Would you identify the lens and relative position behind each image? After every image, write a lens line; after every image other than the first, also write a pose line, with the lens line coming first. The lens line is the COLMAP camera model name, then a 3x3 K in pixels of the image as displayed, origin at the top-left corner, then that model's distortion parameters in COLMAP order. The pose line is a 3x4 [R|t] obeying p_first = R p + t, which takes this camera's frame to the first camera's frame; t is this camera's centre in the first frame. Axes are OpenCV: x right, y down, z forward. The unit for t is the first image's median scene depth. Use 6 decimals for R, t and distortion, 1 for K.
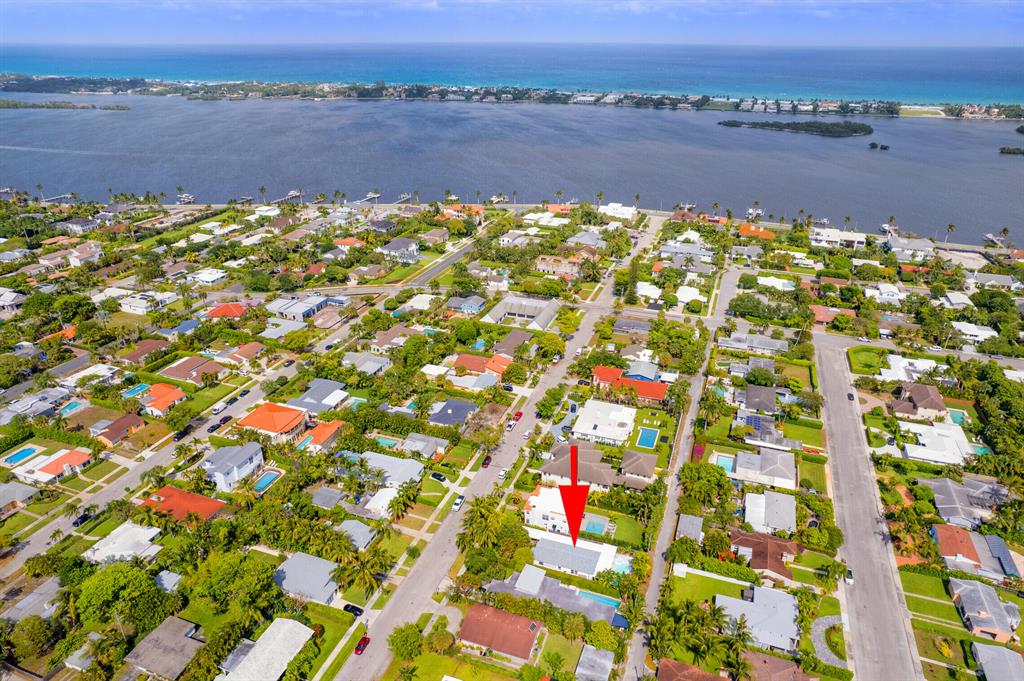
lens RADIAL K [[650.4, 0, 519.1], [0, 650.4, 340.0], [0, 0, 1]] dist [-0.071927, 0.063410]
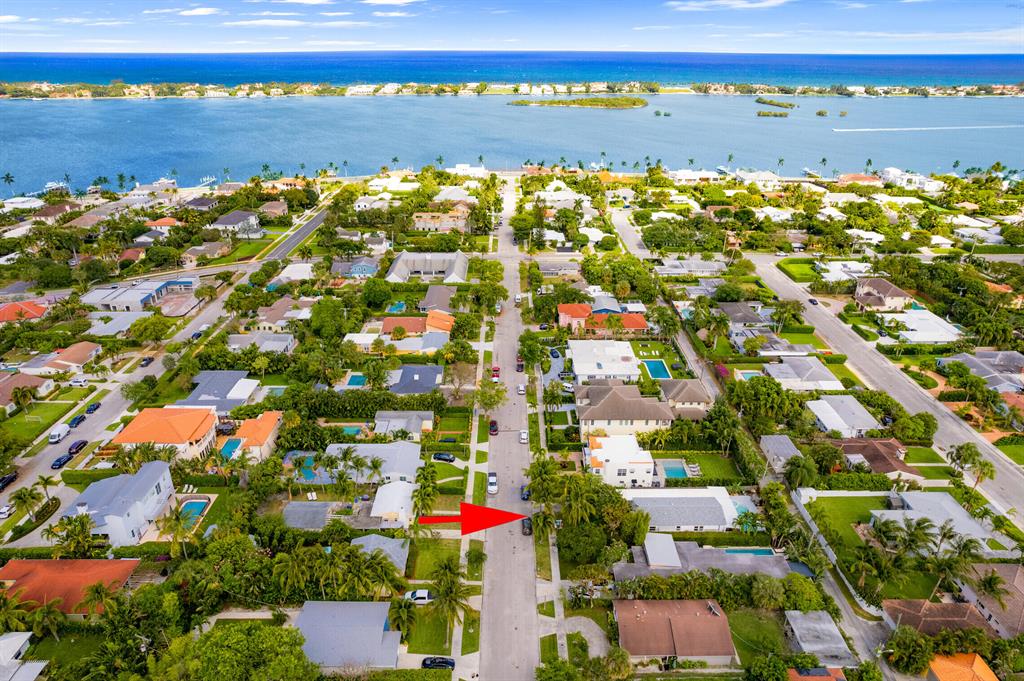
lens RADIAL K [[654.6, 0, 510.7], [0, 654.6, 340.9], [0, 0, 1]] dist [-0.074215, 0.066334]
pose [[0.942613, -0.143653, 0.301403, -0.193228], [0.145860, 0.989187, 0.015297, 0.062121], [-0.300341, 0.029544, 0.953374, 0.209829]]
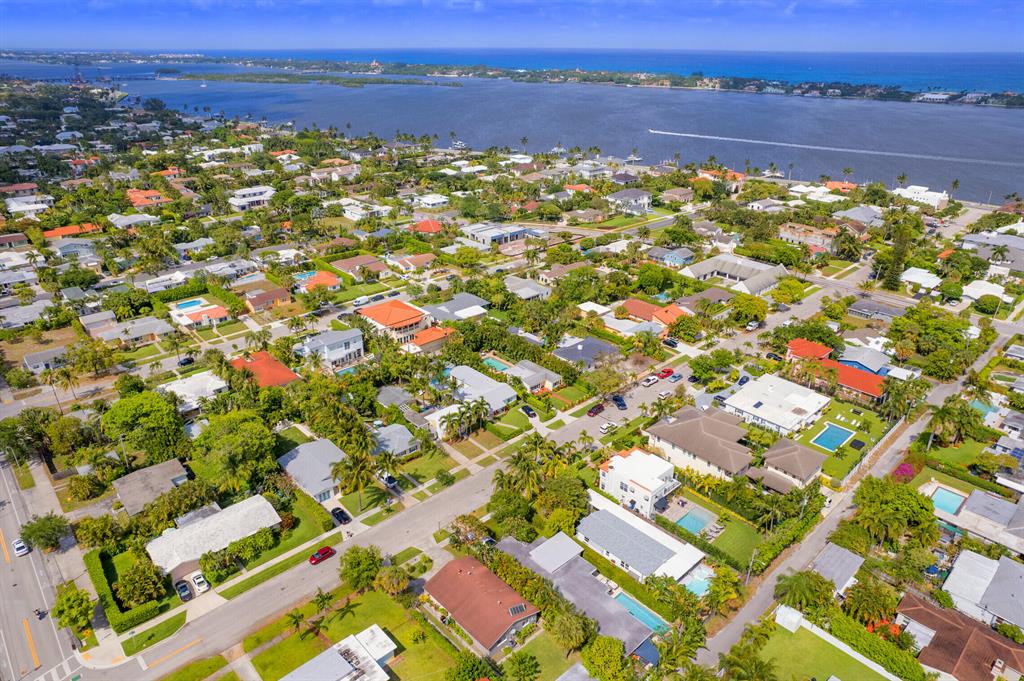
lens RADIAL K [[650.4, 0, 519.1], [0, 650.4, 340.0], [0, 0, 1]] dist [-0.071927, 0.063410]
pose [[0.890704, 0.188880, -0.413486, 0.137346], [-0.191467, 0.980853, 0.035608, 0.074298], [0.412294, 0.047453, 0.909814, 0.193879]]
